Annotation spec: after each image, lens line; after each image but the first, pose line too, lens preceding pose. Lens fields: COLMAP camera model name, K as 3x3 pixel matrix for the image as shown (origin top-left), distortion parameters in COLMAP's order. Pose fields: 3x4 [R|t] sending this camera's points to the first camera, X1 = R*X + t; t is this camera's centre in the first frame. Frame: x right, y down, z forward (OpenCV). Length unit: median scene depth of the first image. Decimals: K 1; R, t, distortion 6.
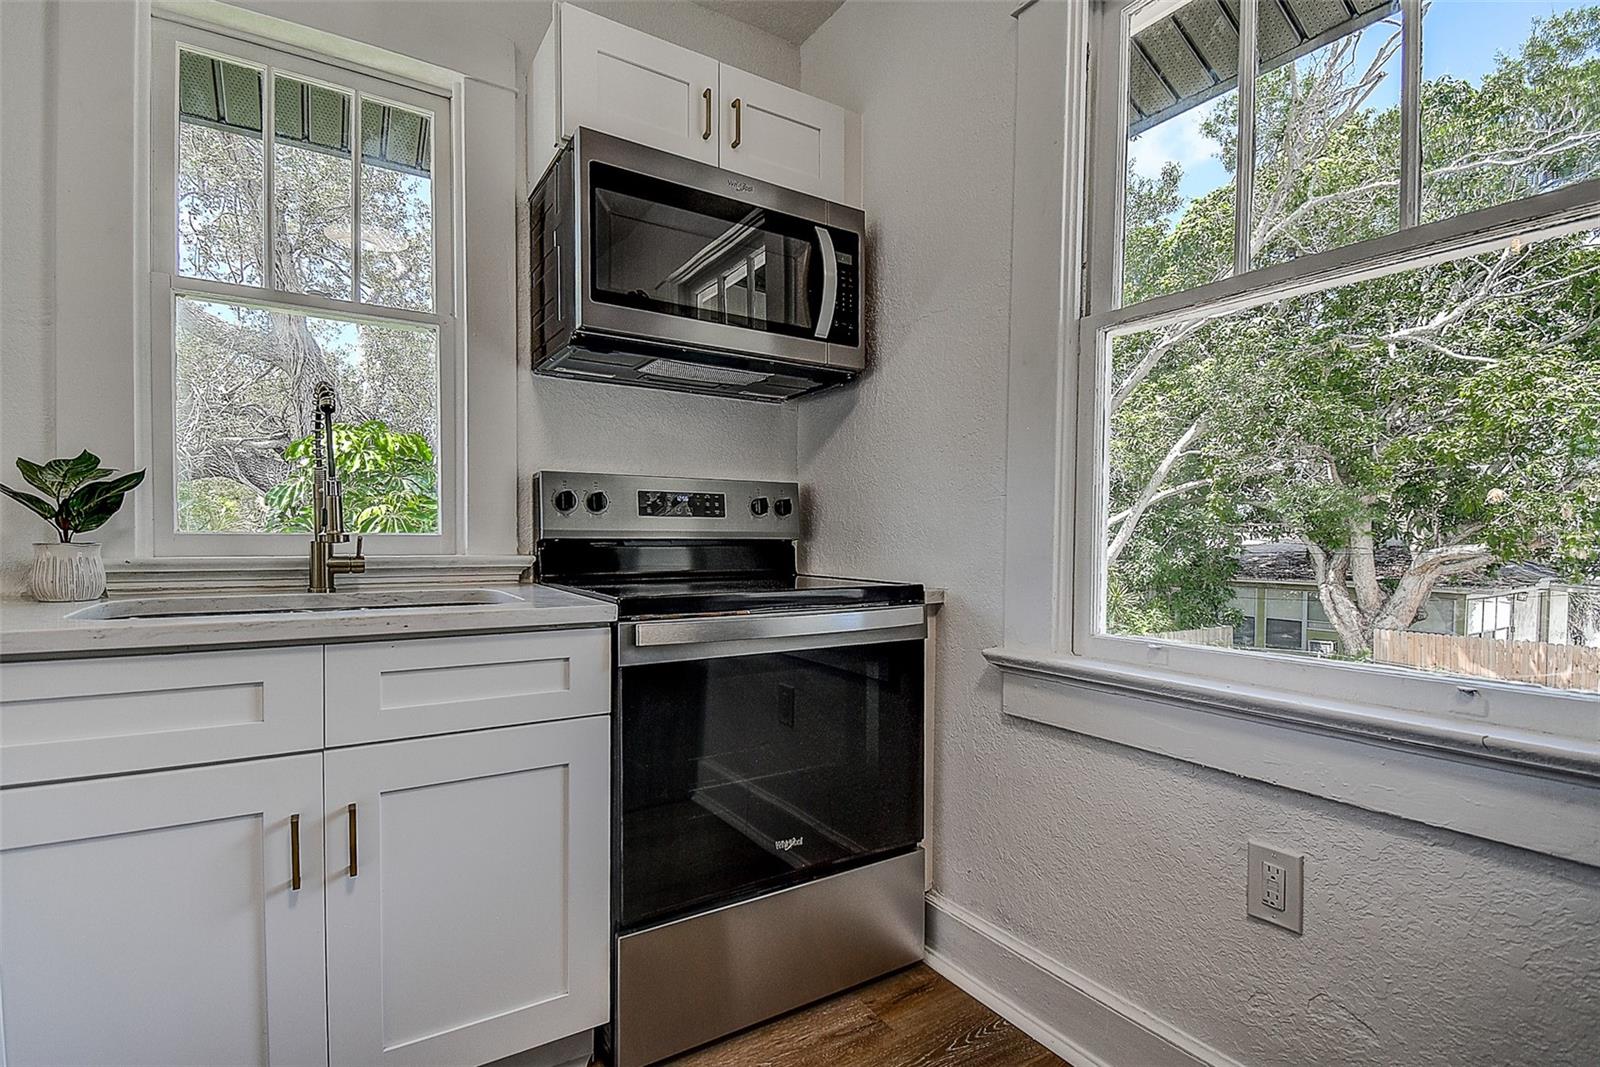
lens RADIAL K [[760.7, 0, 777.4], [0, 760.7, 552.1], [0, 0, 1]] dist [0.031069, -0.024623]
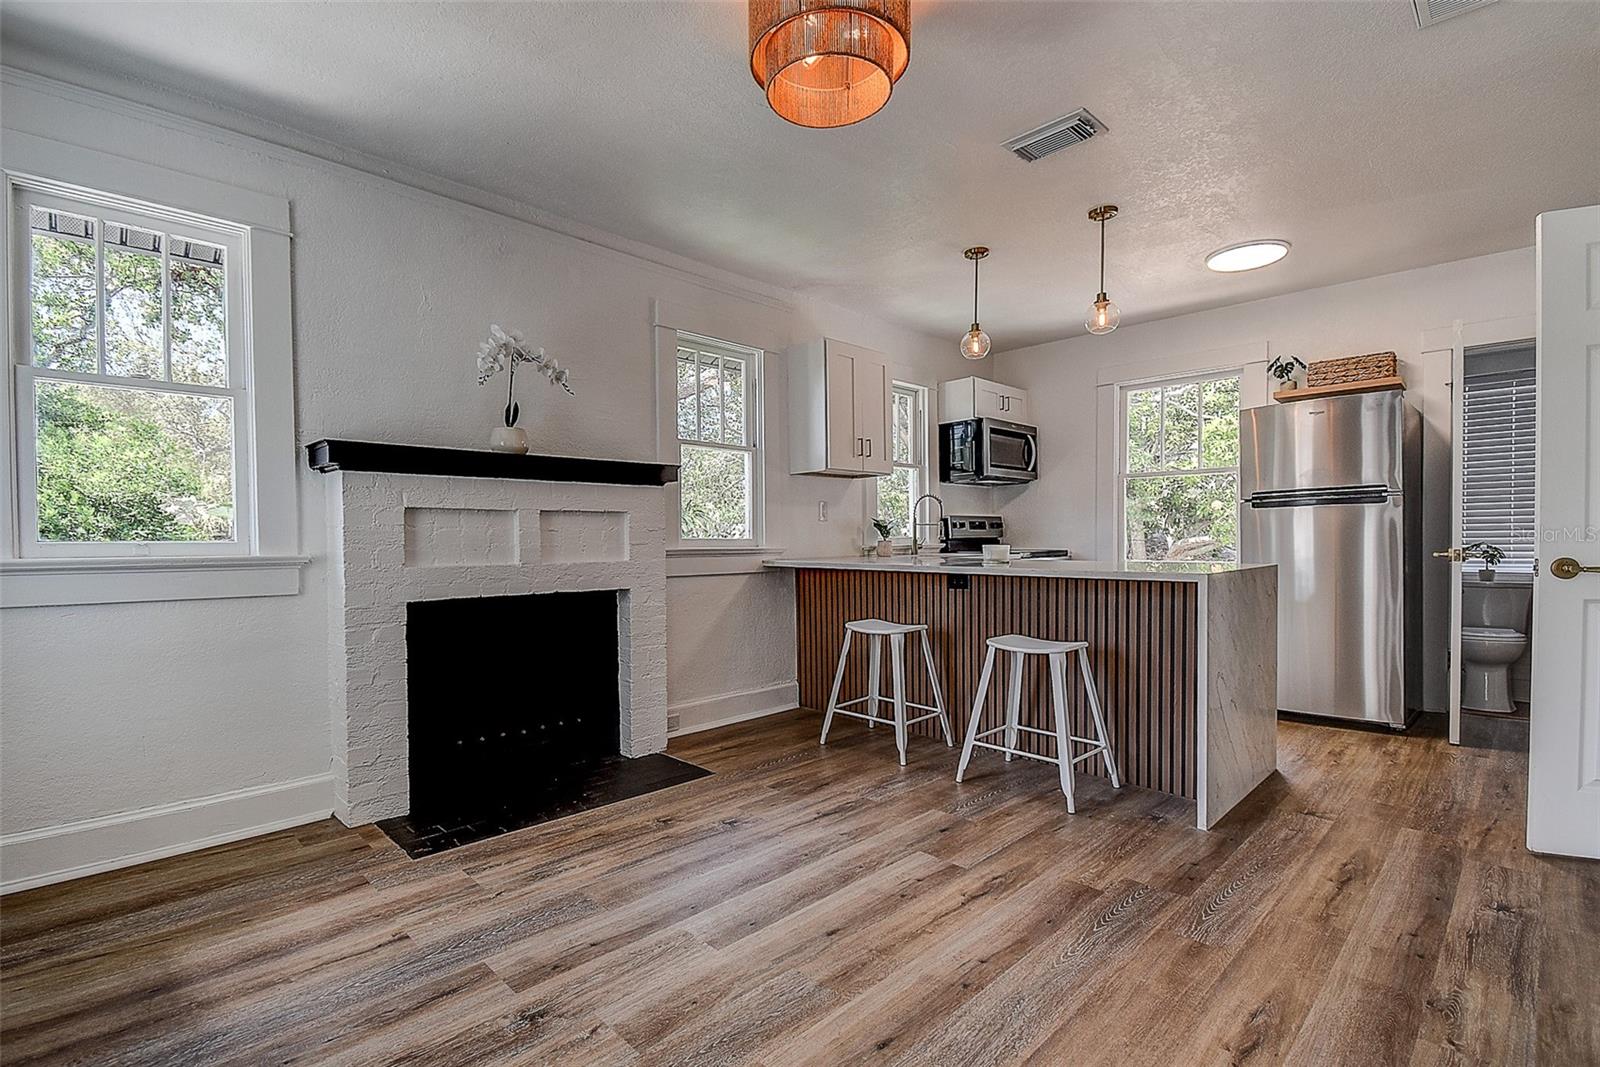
lens RADIAL K [[738.3, 0, 770.0], [0, 738.3, 544.5], [0, 0, 1]] dist [0.029104, -0.022796]
pose [[0.977917, -0.020200, 0.208017, -1.681002], [0.022725, 0.999694, -0.009753, 0.021756], [-0.207757, 0.014265, 0.978076, -1.780710]]
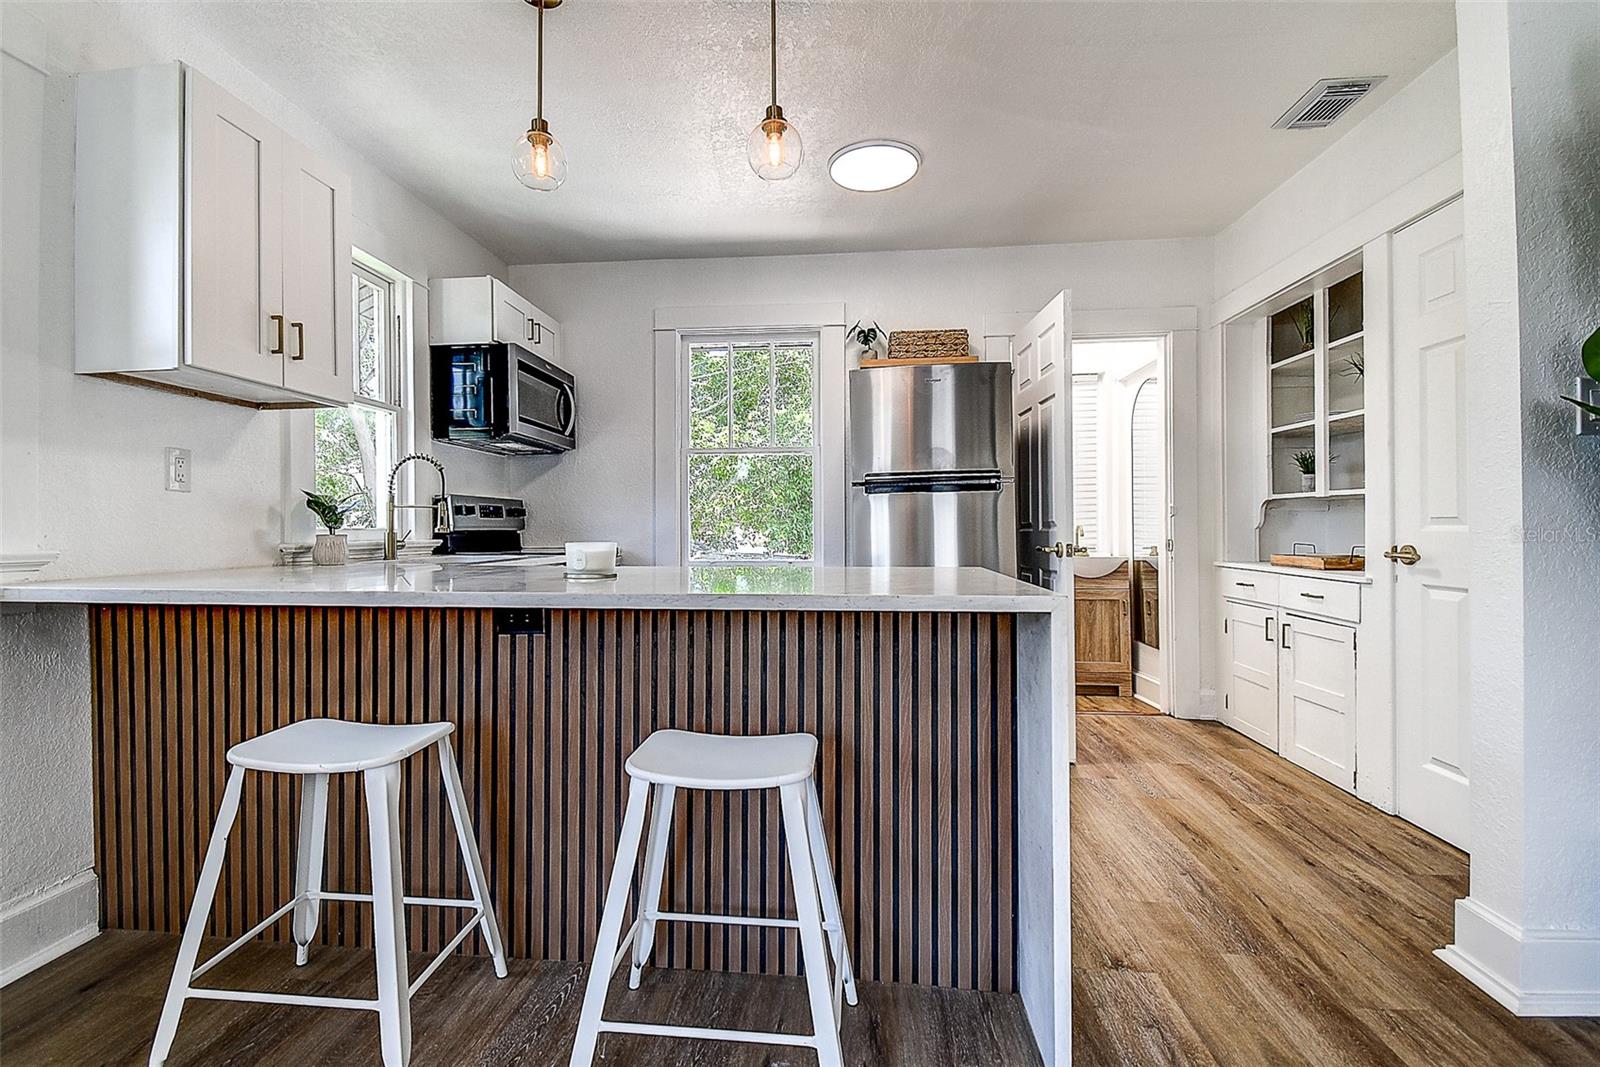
lens RADIAL K [[737.3, 0, 772.8], [0, 737.3, 529.4], [0, 0, 1]] dist [0.029859, -0.024226]
pose [[0.606584, -0.012757, 0.794917, -1.331043], [0.027339, 0.999615, -0.004820, 0.011025], [-0.794549, 0.024656, 0.606699, -0.770760]]
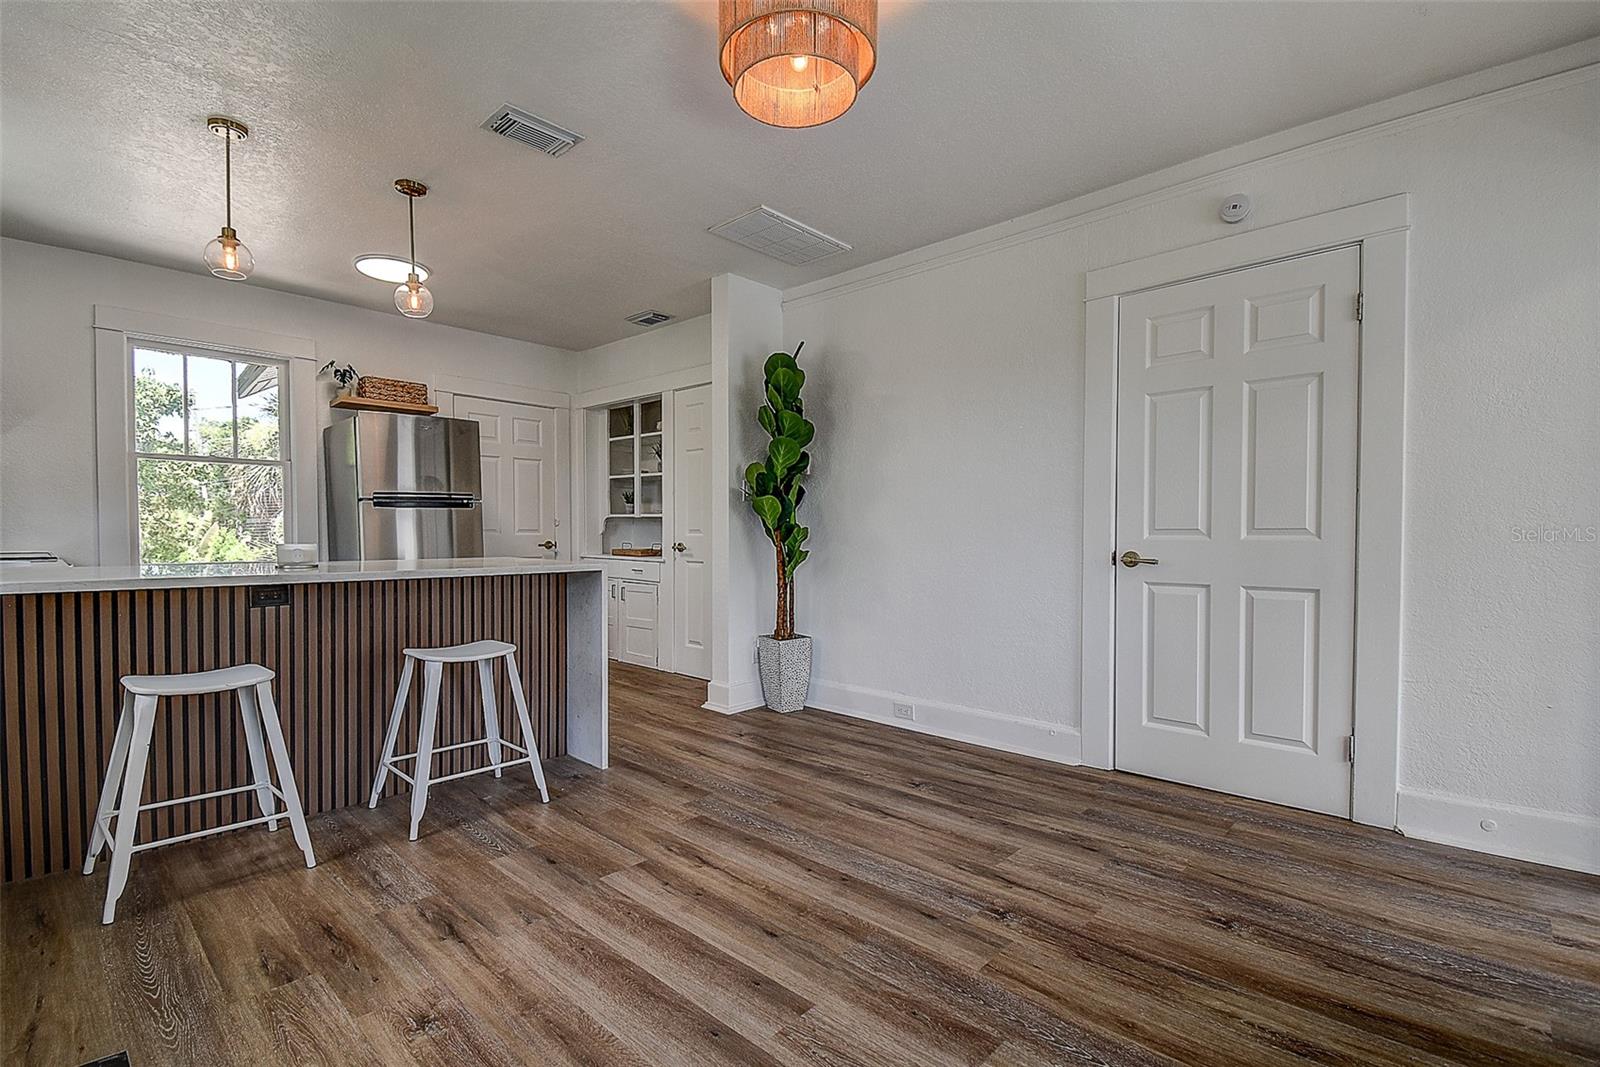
lens RADIAL K [[738.3, 0, 770.0], [0, 738.3, 544.5], [0, 0, 1]] dist [0.029104, -0.022796]
pose [[-0.249841, -0.027074, 0.967908, -2.386803], [0.017932, 0.999308, 0.032581, -0.013514], [-0.968121, 0.025497, -0.249182, -0.492086]]
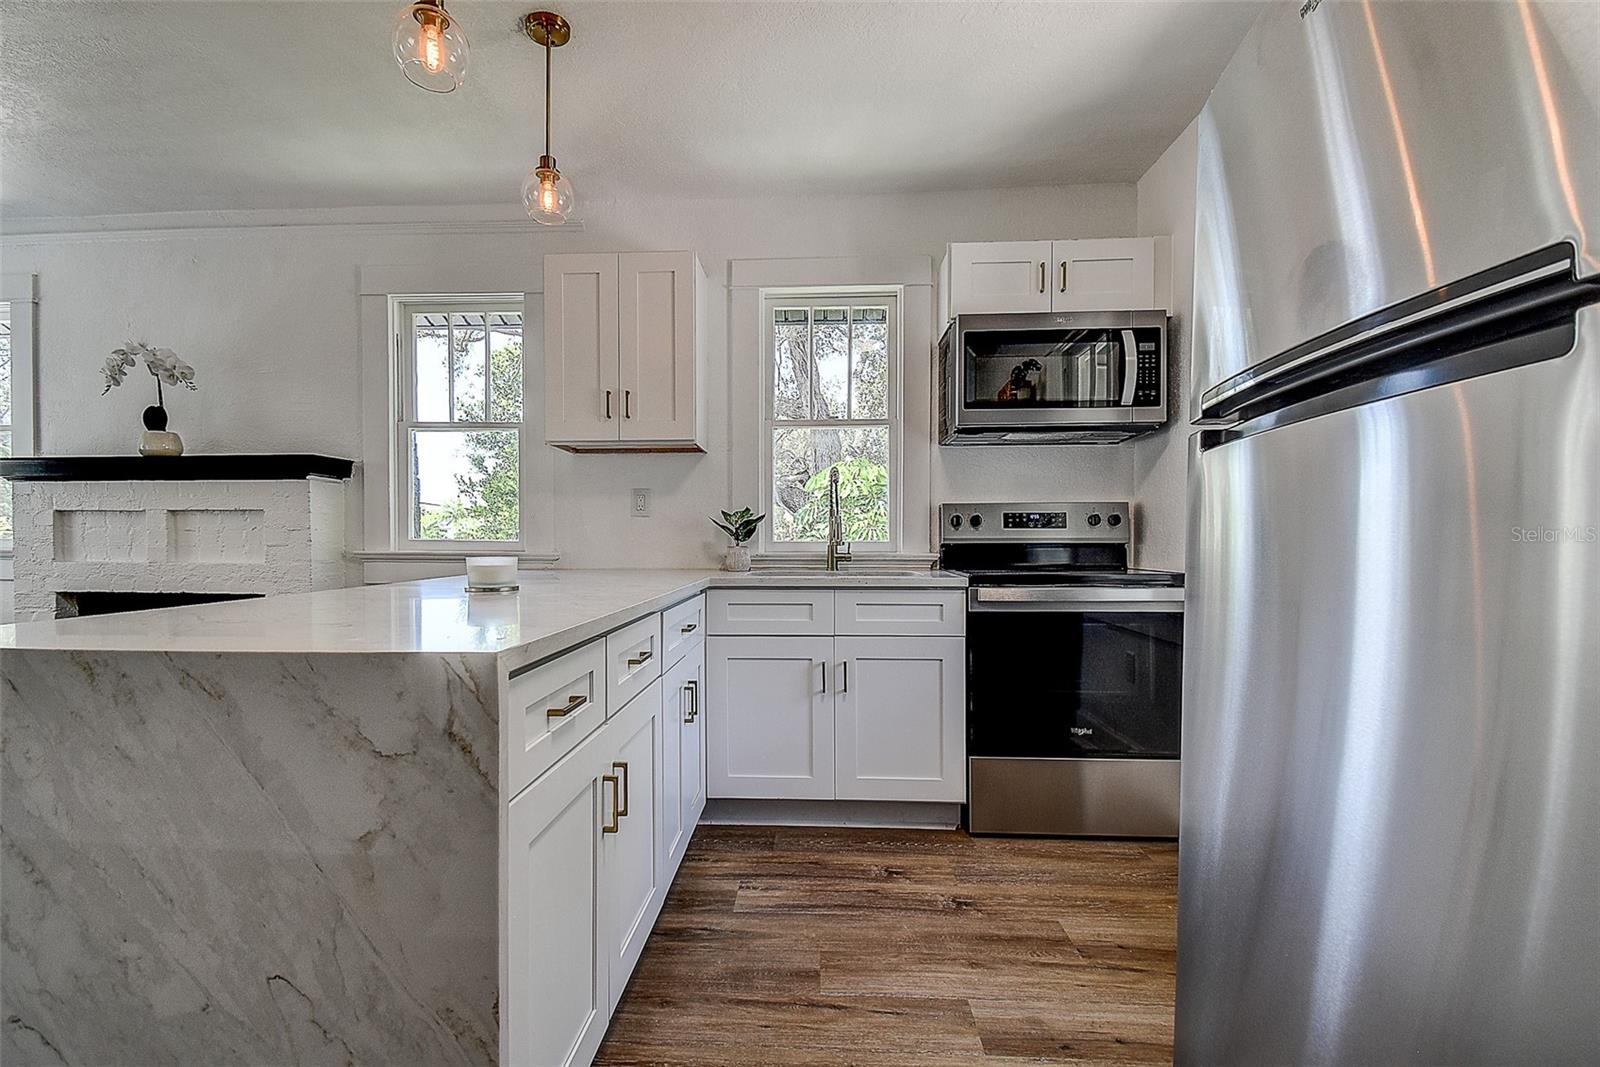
lens RADIAL K [[715.5, 0, 775.9], [0, 715.5, 554.8], [0, 0, 1]] dist [0.002274, -0.000008]
pose [[0.821442, 0.003540, -0.570281, 0.306659], [-0.005608, 0.999983, -0.001871, 0.013389], [0.570265, 0.004735, 0.821447, -0.543662]]
